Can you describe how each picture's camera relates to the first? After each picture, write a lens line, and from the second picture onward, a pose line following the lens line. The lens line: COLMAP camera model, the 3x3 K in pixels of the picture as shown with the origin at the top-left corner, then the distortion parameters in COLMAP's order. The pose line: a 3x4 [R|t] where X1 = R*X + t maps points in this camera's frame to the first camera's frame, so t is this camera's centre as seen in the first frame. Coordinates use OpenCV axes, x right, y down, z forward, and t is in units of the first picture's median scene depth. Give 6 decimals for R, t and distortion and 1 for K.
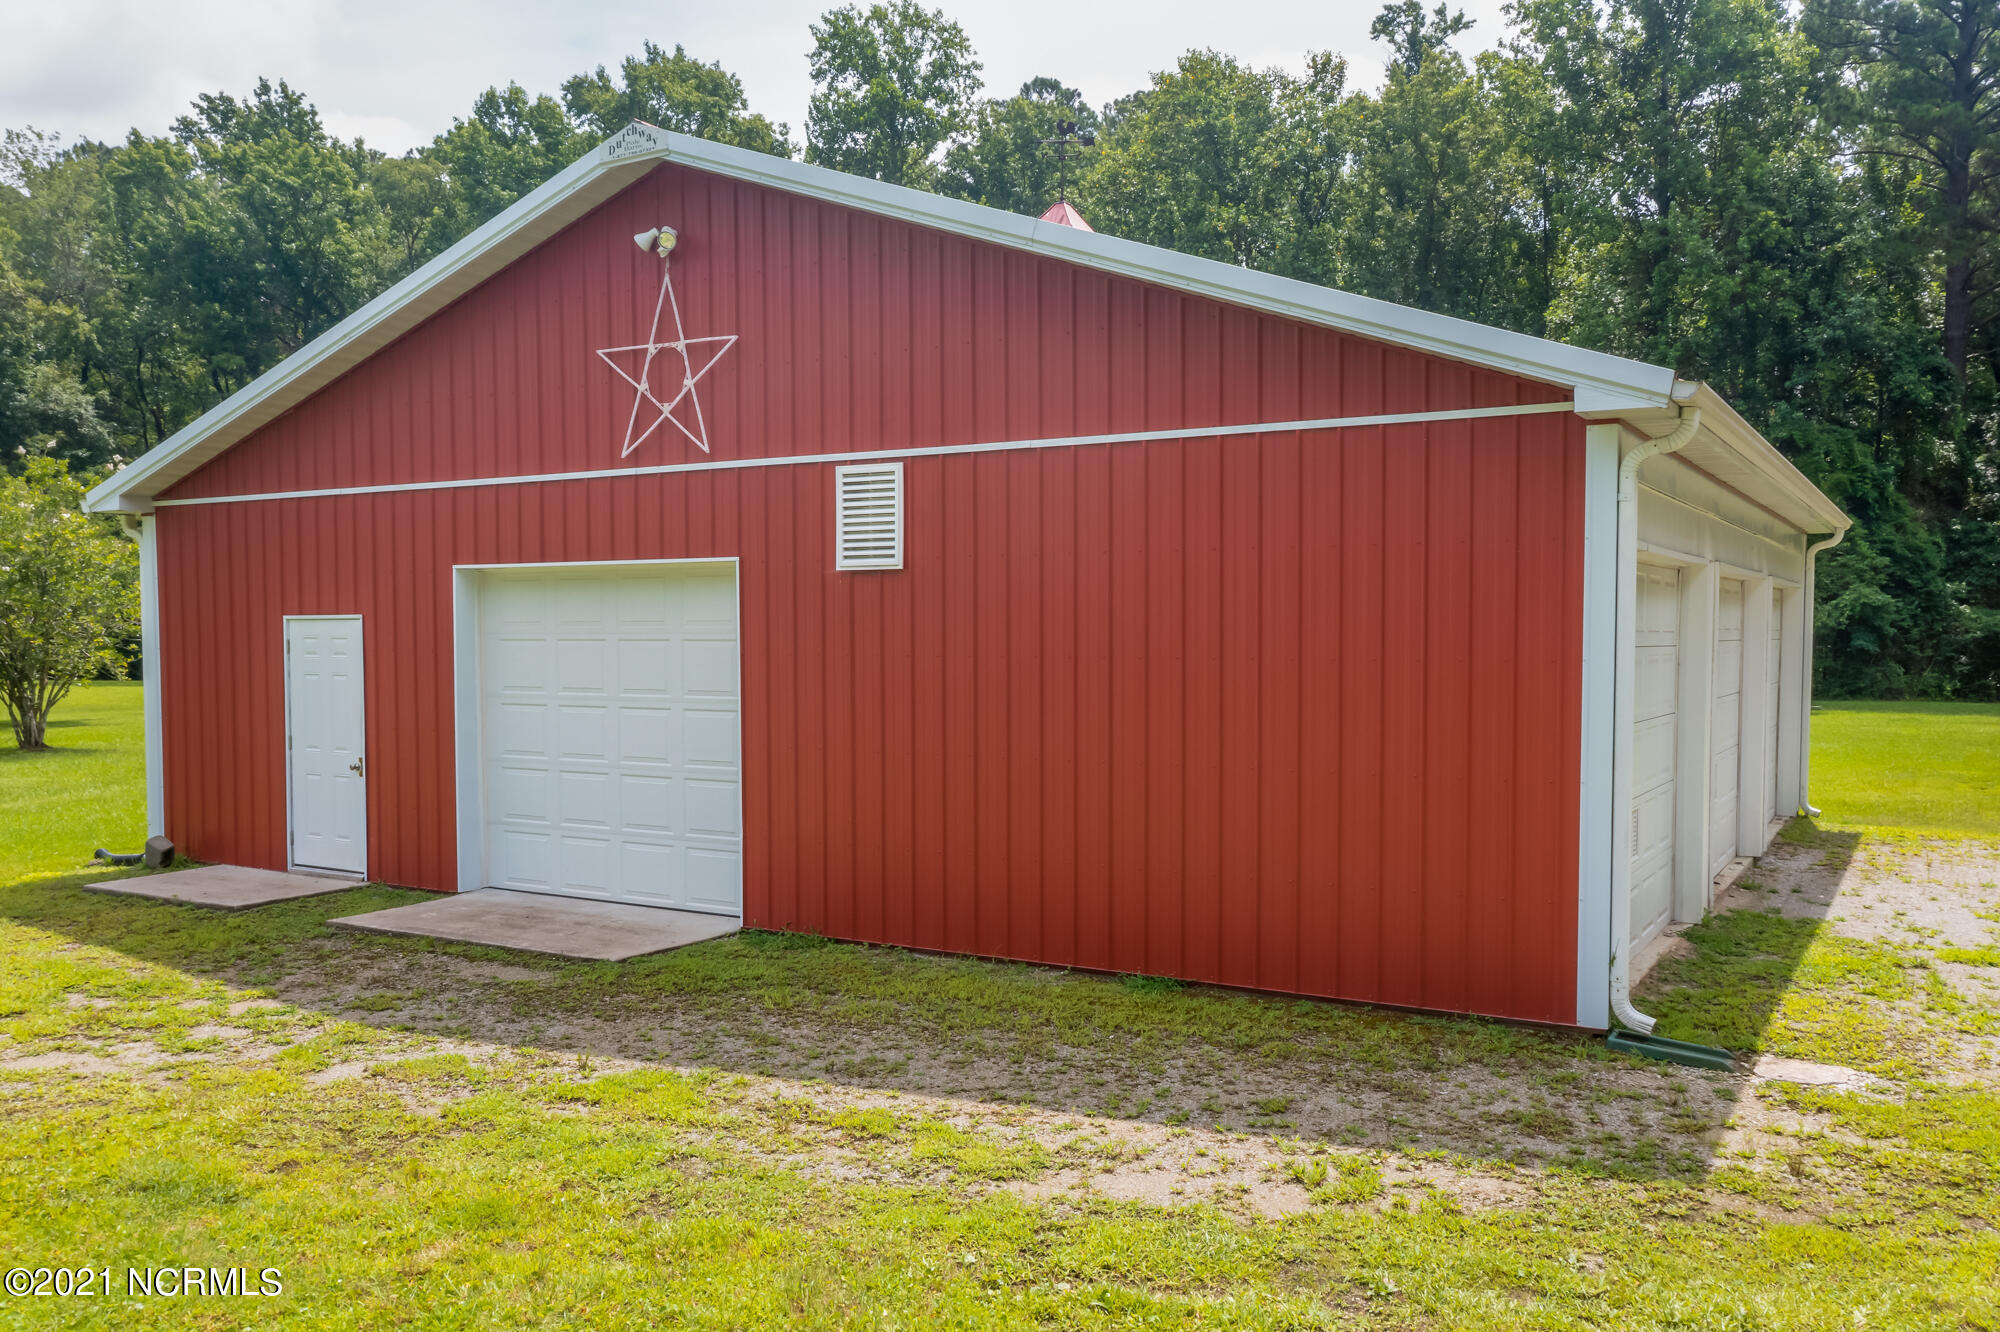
lens RADIAL K [[1609.4, 0, 1011.0], [0, 1609.4, 708.1], [0, 0, 1]] dist [-0.002298, 0.006416]
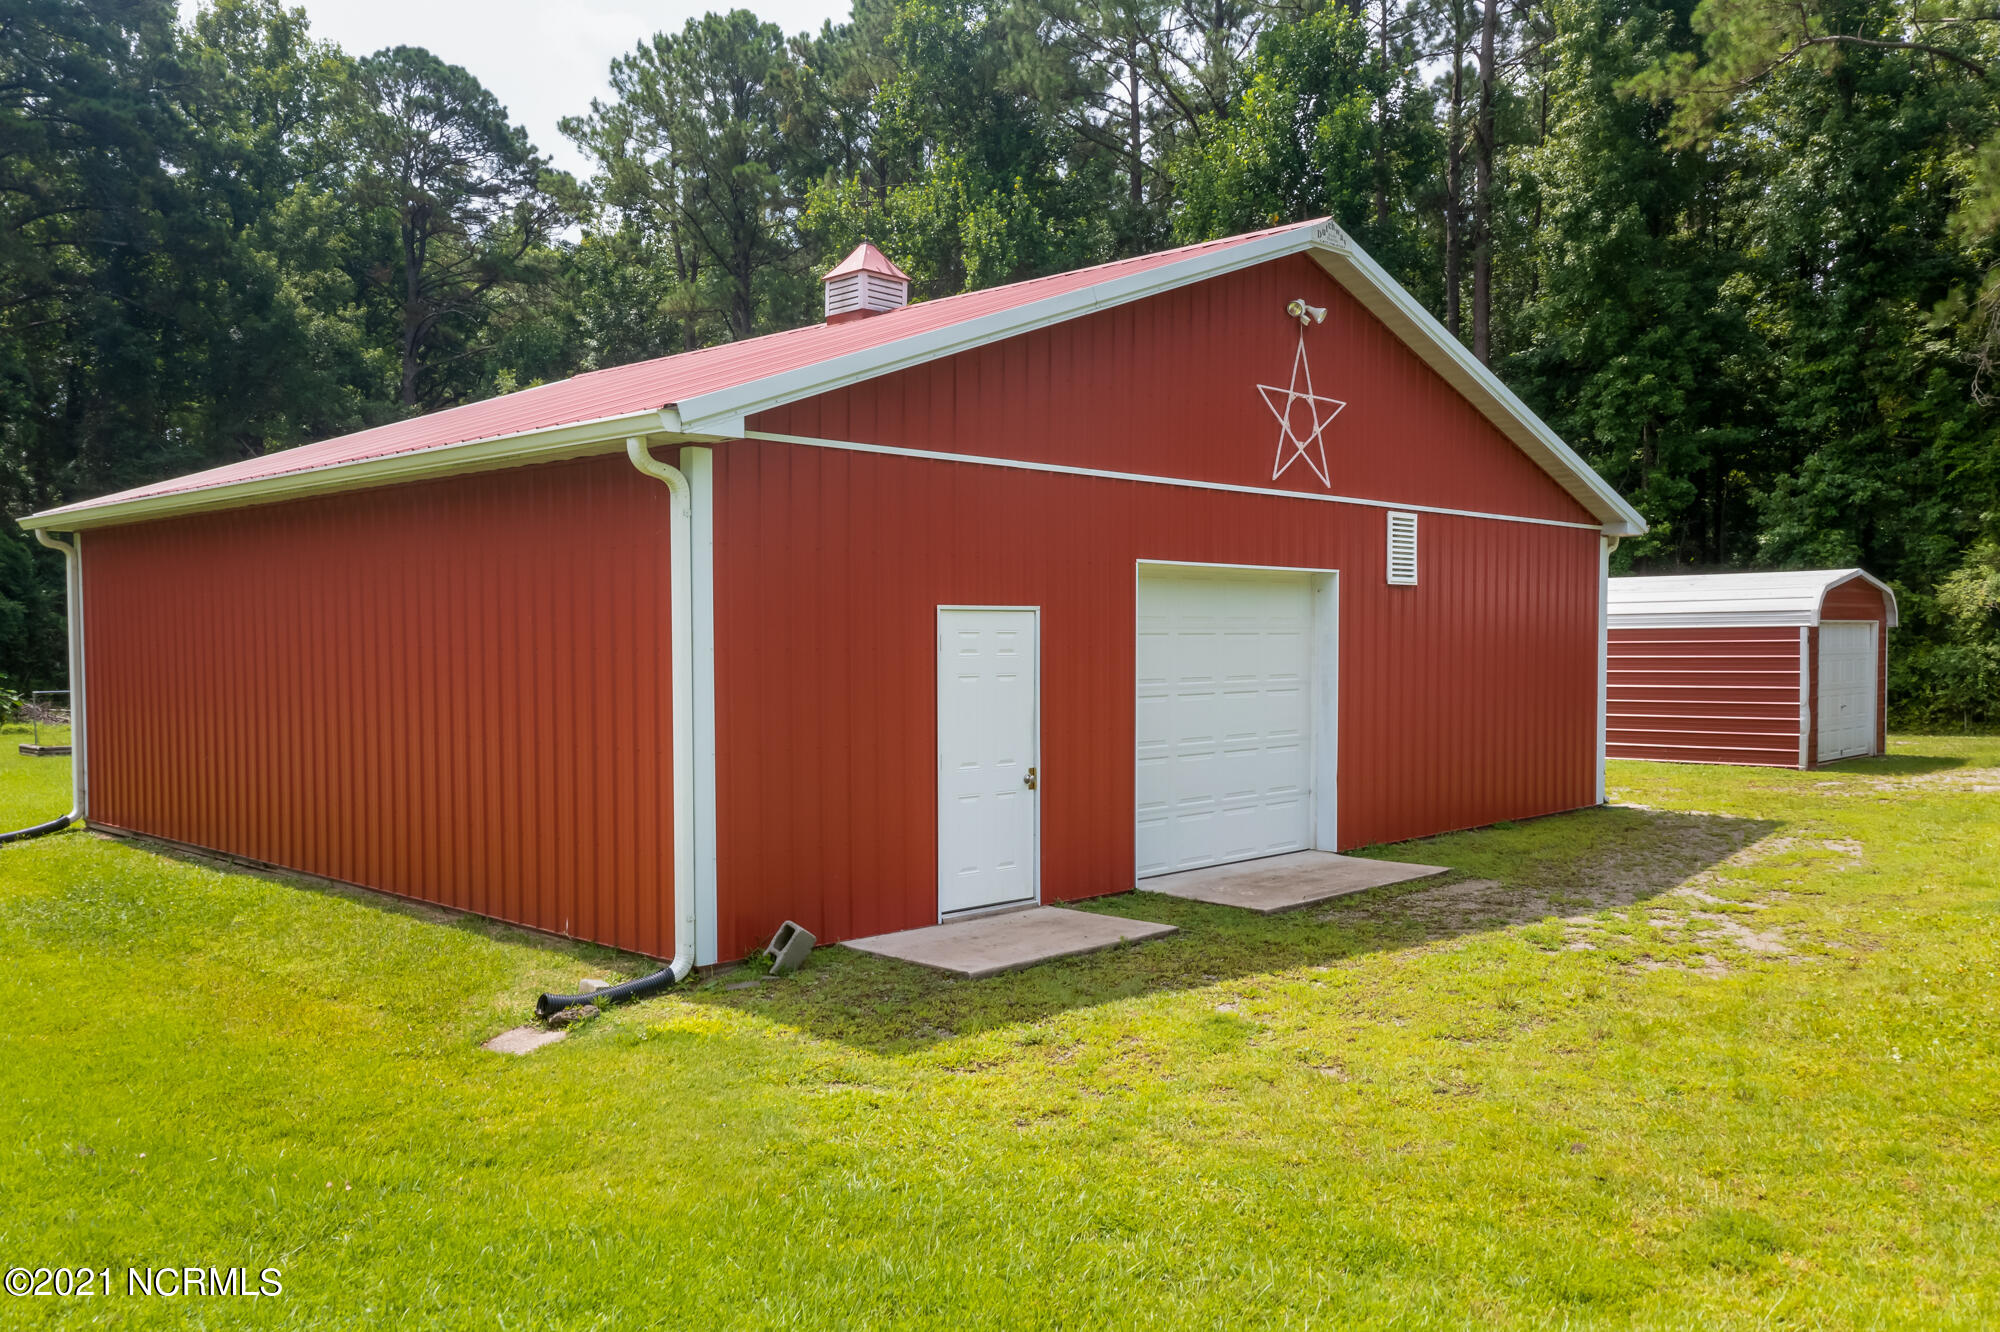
lens RADIAL K [[1609.4, 0, 1011.0], [0, 1609.4, 708.1], [0, 0, 1]] dist [-0.002298, 0.006416]
pose [[0.225909, -0.043337, 0.973184, -1.337776], [0.049327, 0.998237, 0.033002, -0.033522], [-0.972899, 0.040549, 0.227649, 0.854115]]
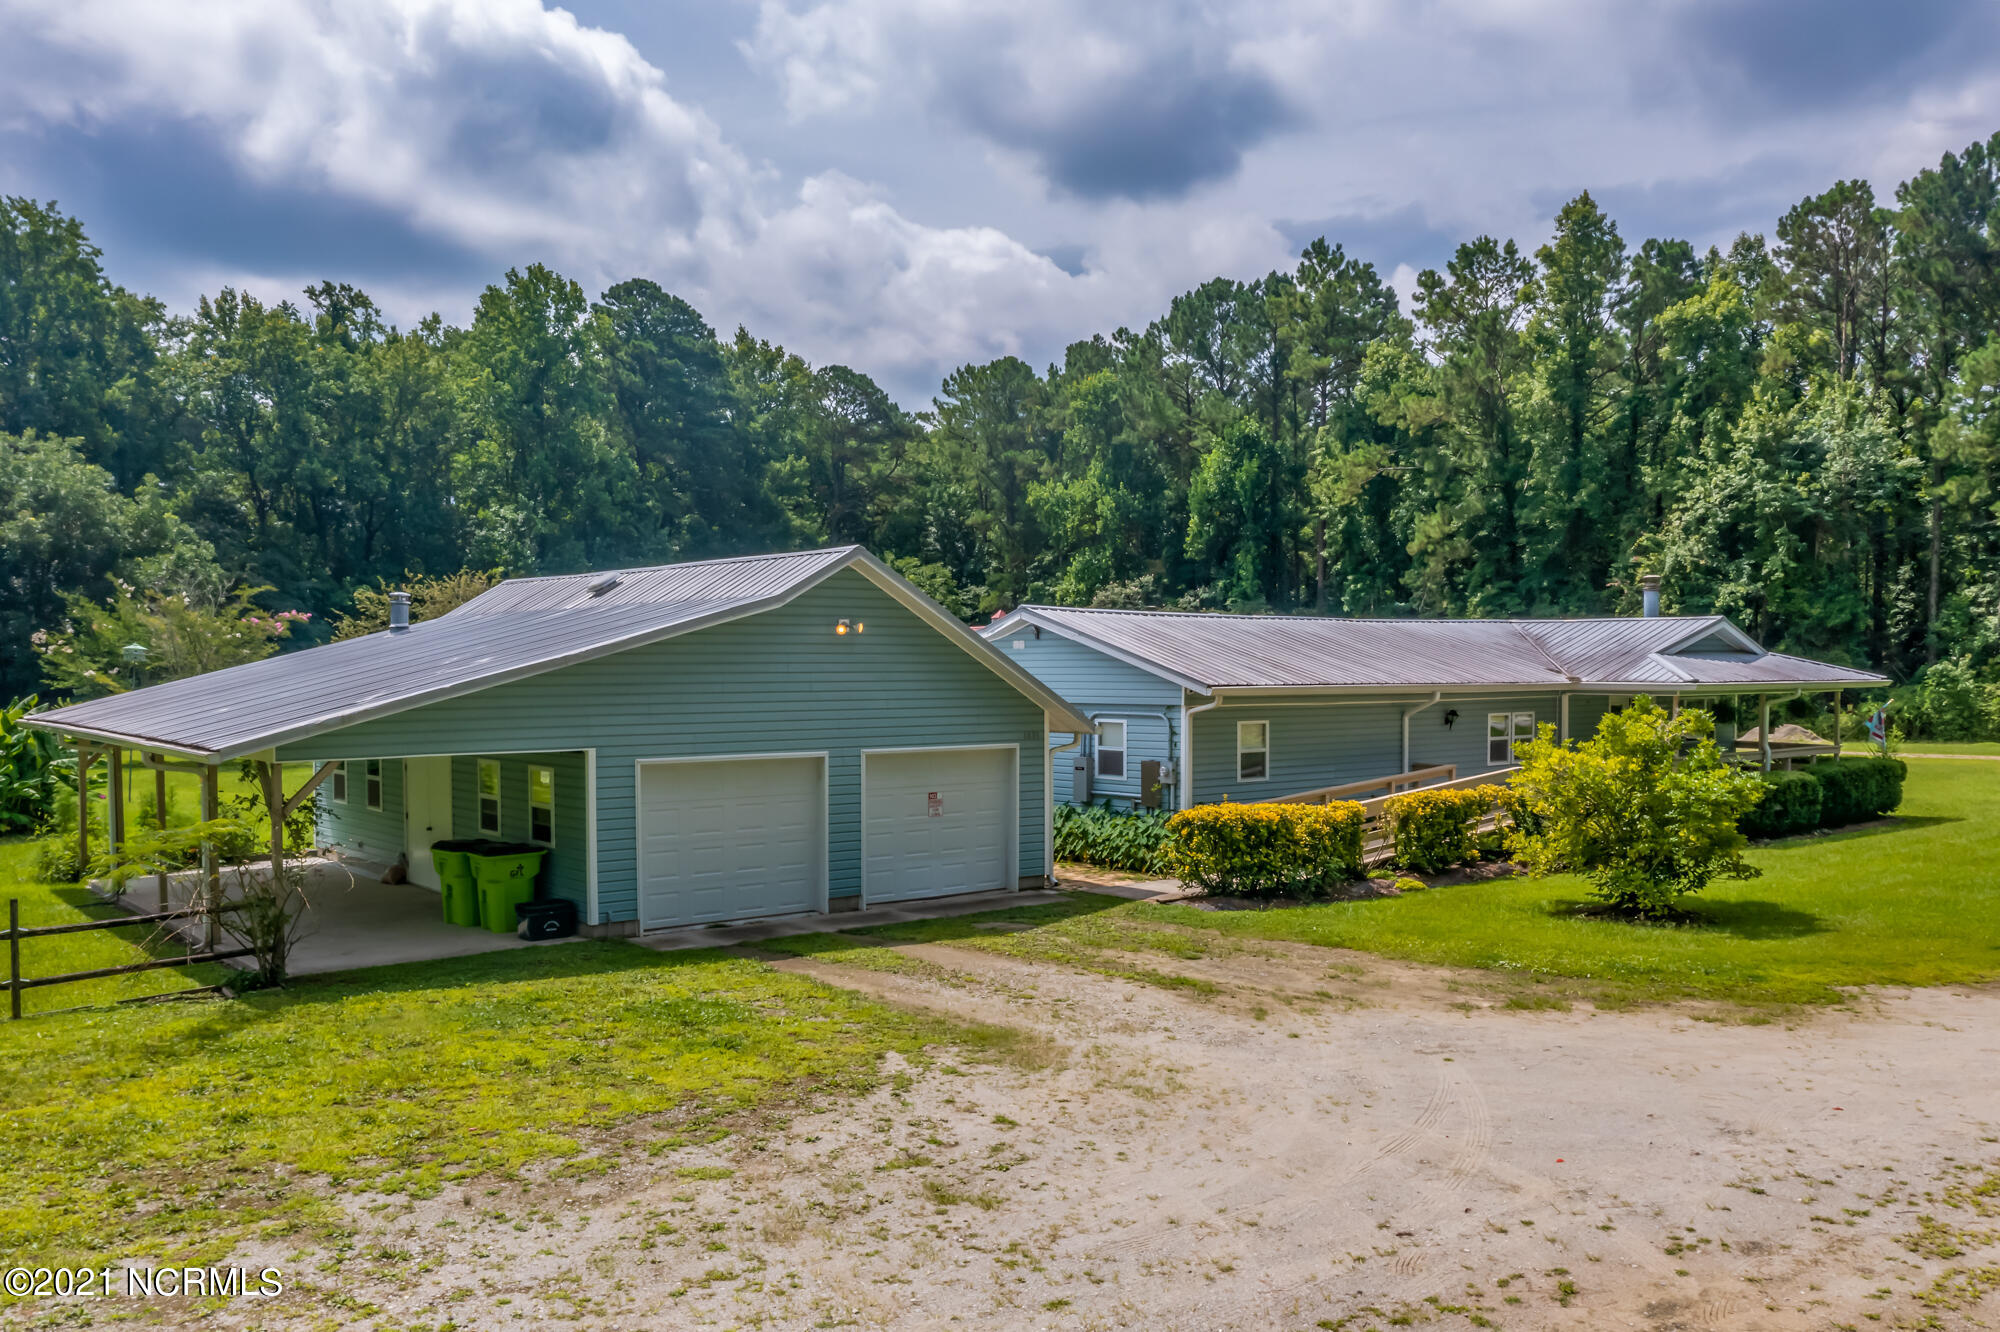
lens RADIAL K [[1609.4, 0, 1011.0], [0, 1609.4, 708.1], [0, 0, 1]] dist [-0.002298, 0.006416]
pose [[0.414103, -0.025571, 0.909871, -5.823287], [0.045700, 0.998929, 0.007275, -0.058932], [-0.909082, 0.038569, 0.414828, -1.432714]]
